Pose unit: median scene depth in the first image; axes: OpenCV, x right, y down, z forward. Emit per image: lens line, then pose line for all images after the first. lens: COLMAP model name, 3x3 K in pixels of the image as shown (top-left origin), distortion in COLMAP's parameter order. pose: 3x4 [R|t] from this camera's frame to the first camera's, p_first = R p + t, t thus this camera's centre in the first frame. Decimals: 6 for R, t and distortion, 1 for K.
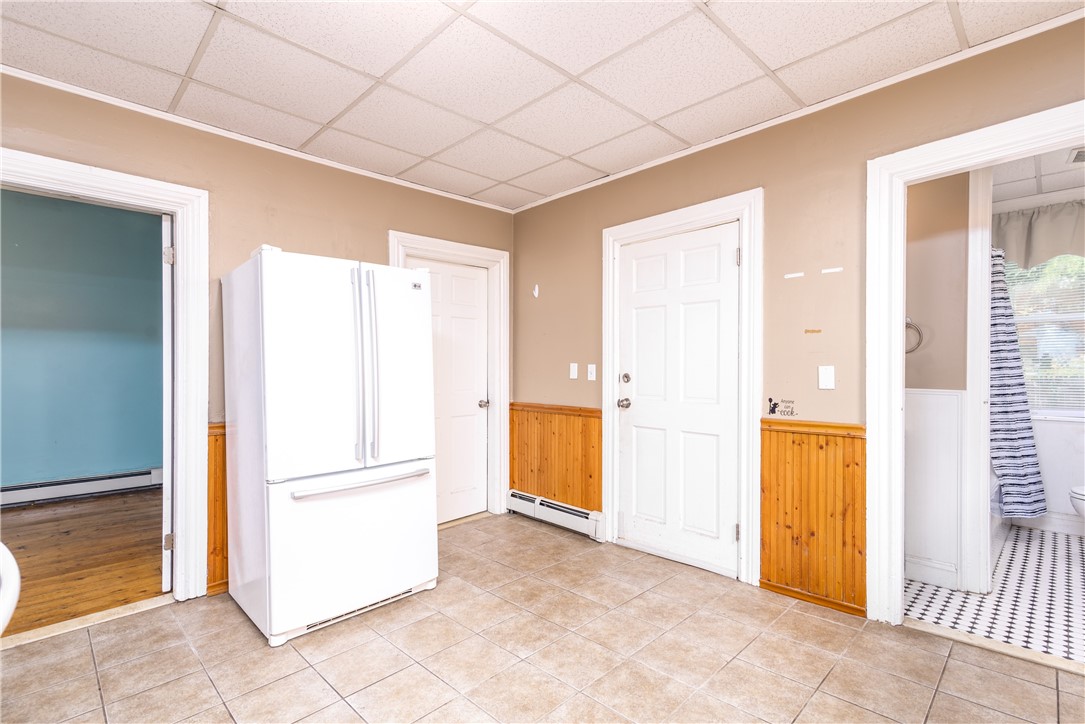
lens RADIAL K [[509.7, 0, 542.5], [0, 509.7, 362.0], [0, 0, 1]] dist [0.004425, 0.000510]
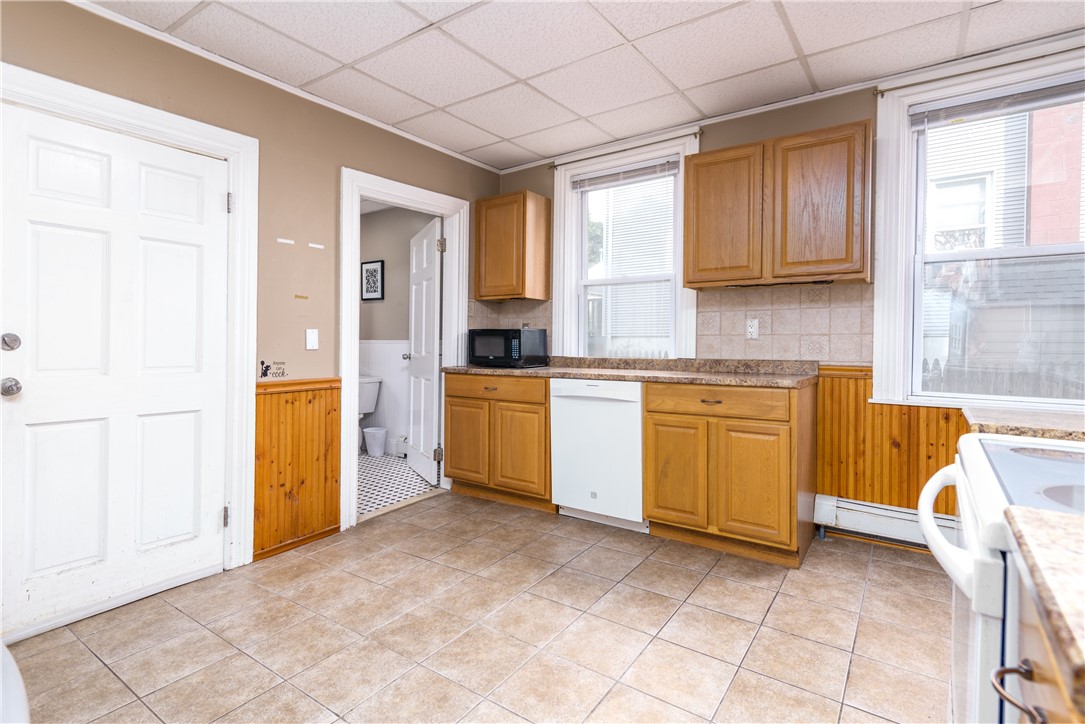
lens RADIAL K [[533.0, 0, 548.5], [0, 533.0, 341.5], [0, 0, 1]] dist [0.017196, 0.000048]
pose [[-0.180766, 0.001908, 0.983524, -0.747455], [-0.008737, 0.999956, -0.003545, 0.037165], [-0.983487, -0.009234, -0.180742, 0.743794]]
